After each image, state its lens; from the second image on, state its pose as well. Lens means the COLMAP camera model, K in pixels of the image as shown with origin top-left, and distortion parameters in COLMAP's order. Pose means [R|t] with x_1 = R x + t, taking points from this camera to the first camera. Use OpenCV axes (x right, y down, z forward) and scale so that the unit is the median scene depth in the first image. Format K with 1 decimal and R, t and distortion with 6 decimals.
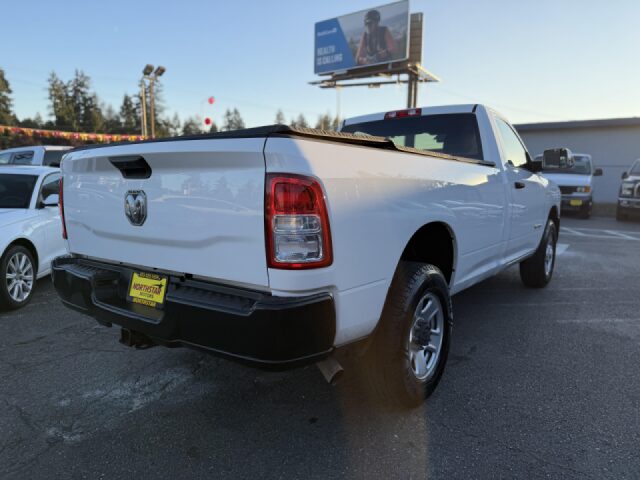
lens RADIAL K [[452.2, 0, 320.0], [0, 452.2, 240.0], [0, 0, 1]] dist [-0.001943, -0.007820]
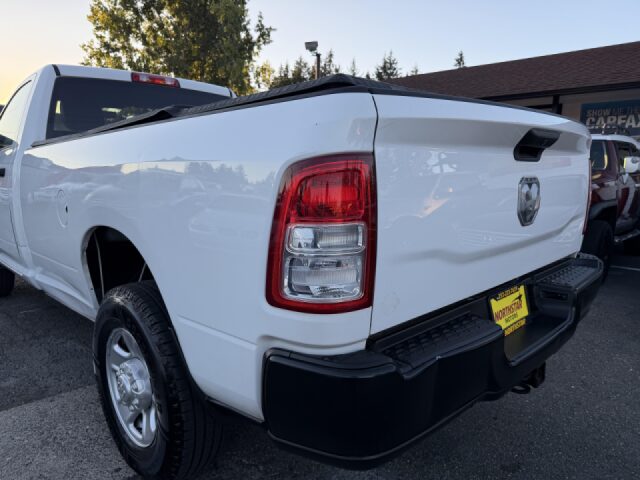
lens RADIAL K [[459.6, 0, 316.3], [0, 459.6, 241.7], [0, 0, 1]] dist [-0.026931, 0.001491]
pose [[0.149769, -0.152725, 0.976854, -0.083943], [0.121283, 0.983374, 0.135150, -0.010421], [-0.981254, 0.098235, 0.165802, 0.086035]]
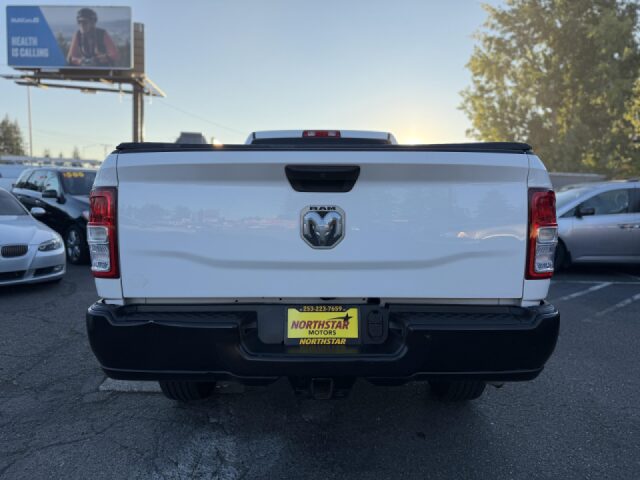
lens RADIAL K [[452.5, 0, 320.1], [0, 452.5, 229.4], [0, 0, 1]] dist [0.022516, -0.031101]
pose [[0.804691, -0.029677, 0.592952, -0.063502], [0.064907, 0.997161, -0.038177, -0.002514], [-0.590135, 0.069207, 0.804332, 0.023746]]
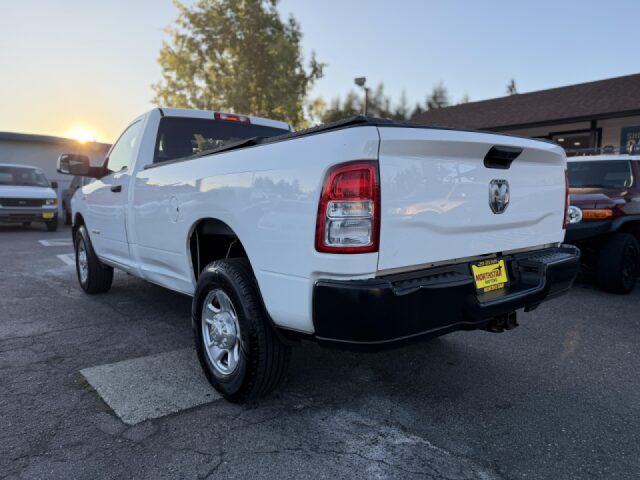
lens RADIAL K [[452.2, 0, 320.0], [0, 452.2, 240.0], [0, 0, 1]] dist [-0.001943, -0.007820]
pose [[0.251004, -0.090752, 0.963723, -0.107594], [0.126439, 0.990139, 0.060309, -0.006132], [-0.959693, 0.106714, 0.260003, 0.080069]]
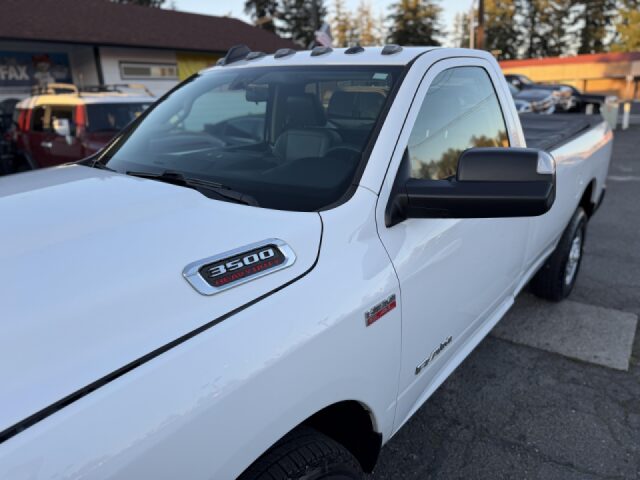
lens RADIAL K [[452.2, 0, 320.0], [0, 452.2, 240.0], [0, 0, 1]] dist [-0.001943, -0.007820]
pose [[-0.998578, 0.004298, 0.053136, 0.033209], [0.026879, 0.901363, 0.432229, -0.046952], [-0.046037, 0.433043, -0.900197, 0.238129]]
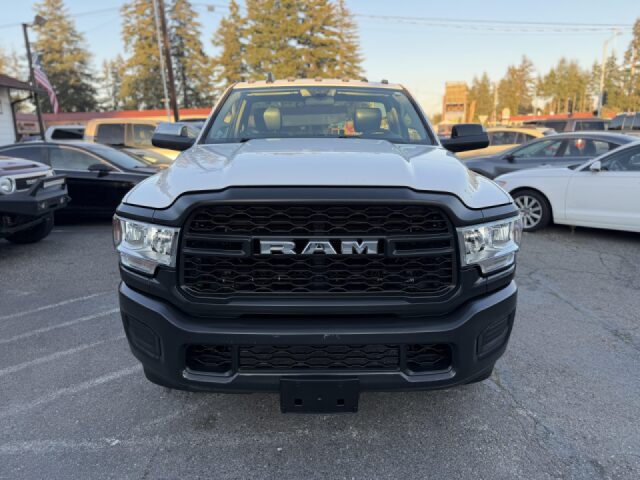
lens RADIAL K [[452.2, 0, 320.0], [0, 452.2, 240.0], [0, 0, 1]] dist [-0.001943, -0.007820]
pose [[-0.794460, 0.141300, -0.590651, 0.119571], [-0.074749, 0.942412, 0.325994, -0.041462], [0.602699, 0.303140, -0.738146, 0.261912]]
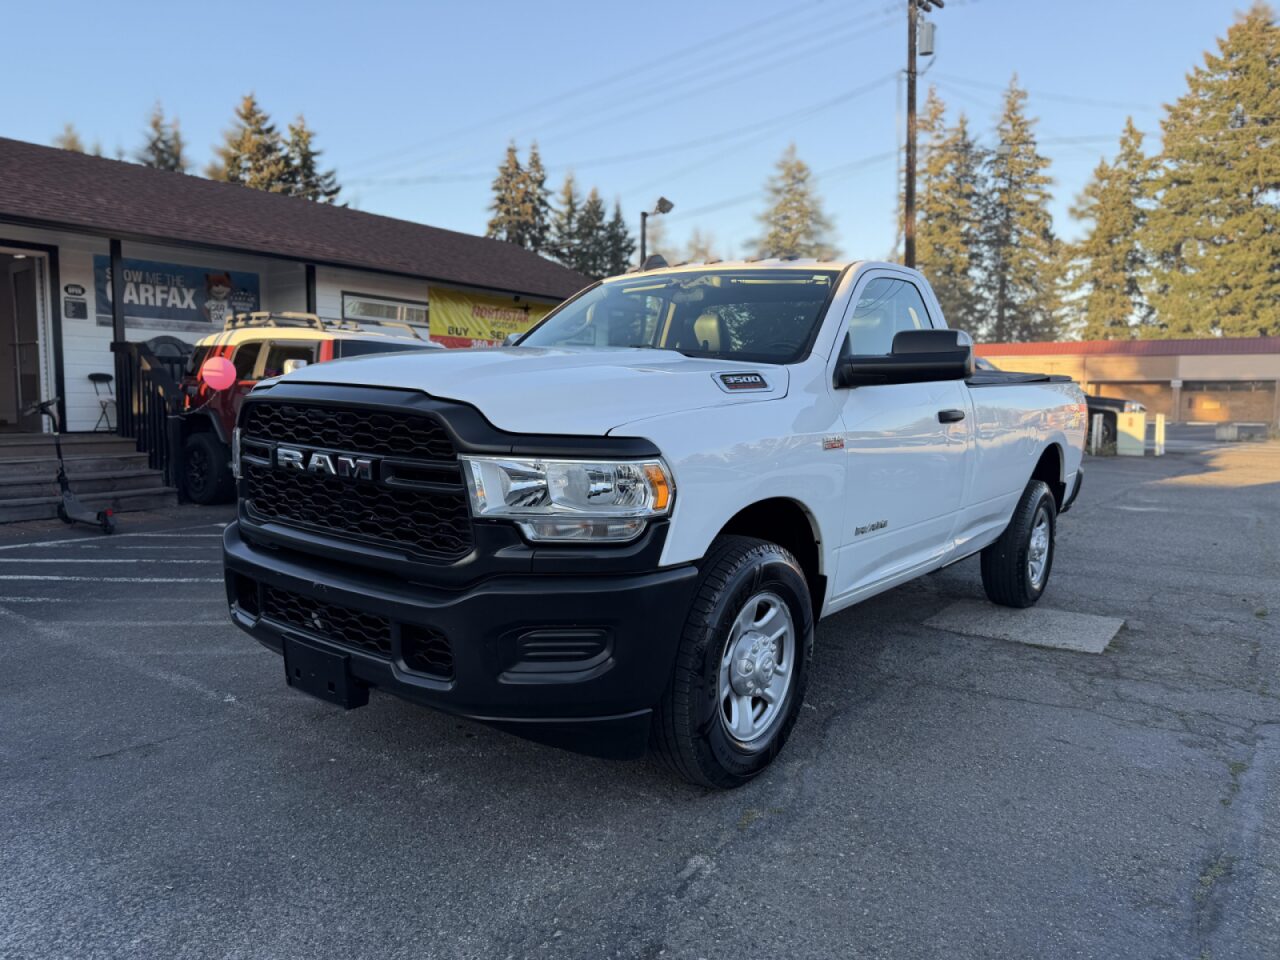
lens RADIAL K [[897.8, 0, 644.2], [0, 897.8, 477.6], [0, 0, 1]] dist [0.030246, -0.053461]
pose [[-0.999509, -0.029764, 0.009743, 0.051265], [-0.026750, 0.973135, 0.228674, -0.041508], [-0.016288, 0.228301, -0.973454, 0.307011]]
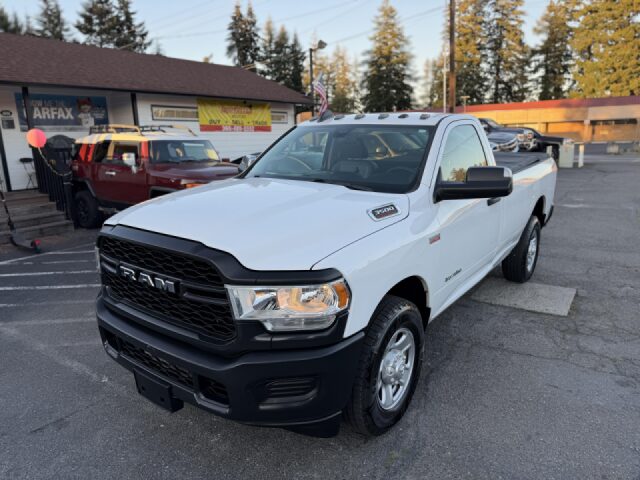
lens RADIAL K [[452.2, 0, 320.0], [0, 452.2, 240.0], [0, 0, 1]] dist [-0.001943, -0.007820]
pose [[-0.999954, 0.009598, -0.000062, 0.053403], [0.008934, 0.933125, 0.359441, -0.055408], [0.003508, 0.359424, -0.933168, 0.289405]]
